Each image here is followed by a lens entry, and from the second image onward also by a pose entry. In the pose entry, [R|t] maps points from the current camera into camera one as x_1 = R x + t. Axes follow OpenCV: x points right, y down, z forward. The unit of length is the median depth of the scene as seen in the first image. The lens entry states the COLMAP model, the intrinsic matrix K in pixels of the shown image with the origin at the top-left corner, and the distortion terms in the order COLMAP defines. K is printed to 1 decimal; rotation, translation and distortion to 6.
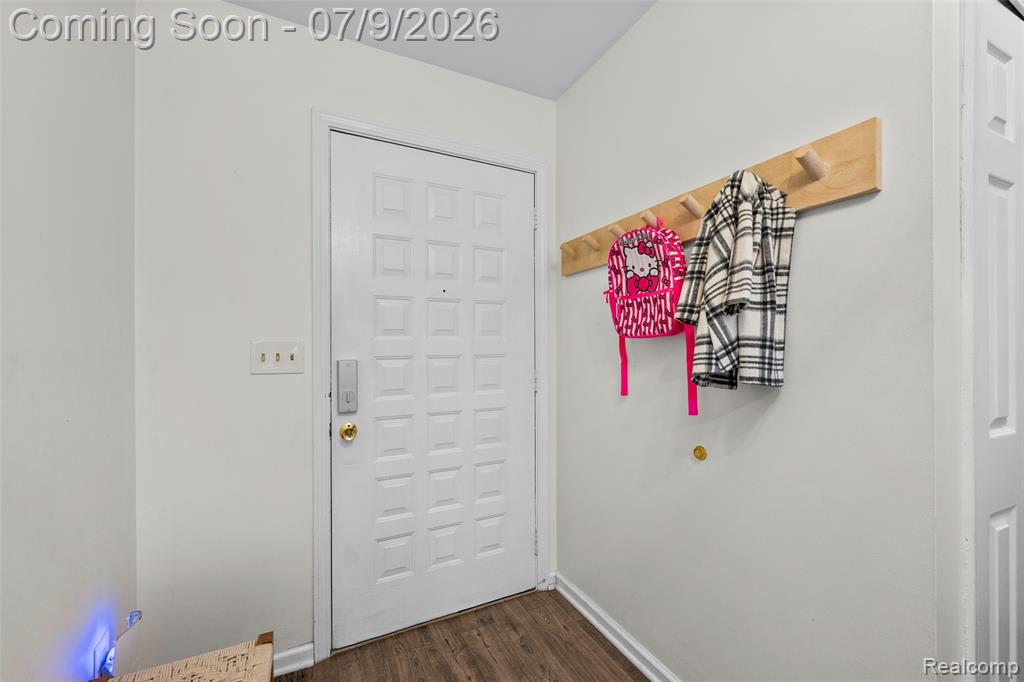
lens RADIAL K [[421.5, 0, 514.7], [0, 421.5, 344.4], [0, 0, 1]] dist [-0.001936, -0.001104]
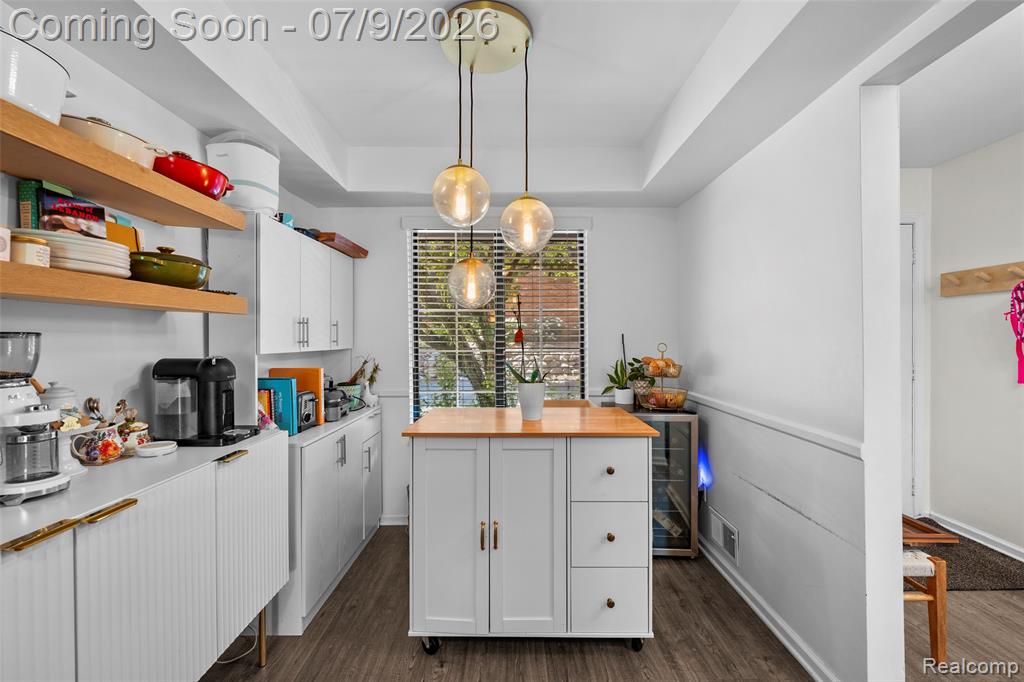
lens RADIAL K [[421.5, 0, 512.6], [0, 421.5, 338.3], [0, 0, 1]] dist [-0.001936, -0.001104]
pose [[0.895940, 0.003237, -0.444164, -0.591543], [-0.000438, 0.999979, 0.006404, -0.037045], [0.444175, -0.005543, 0.895923, -0.953288]]
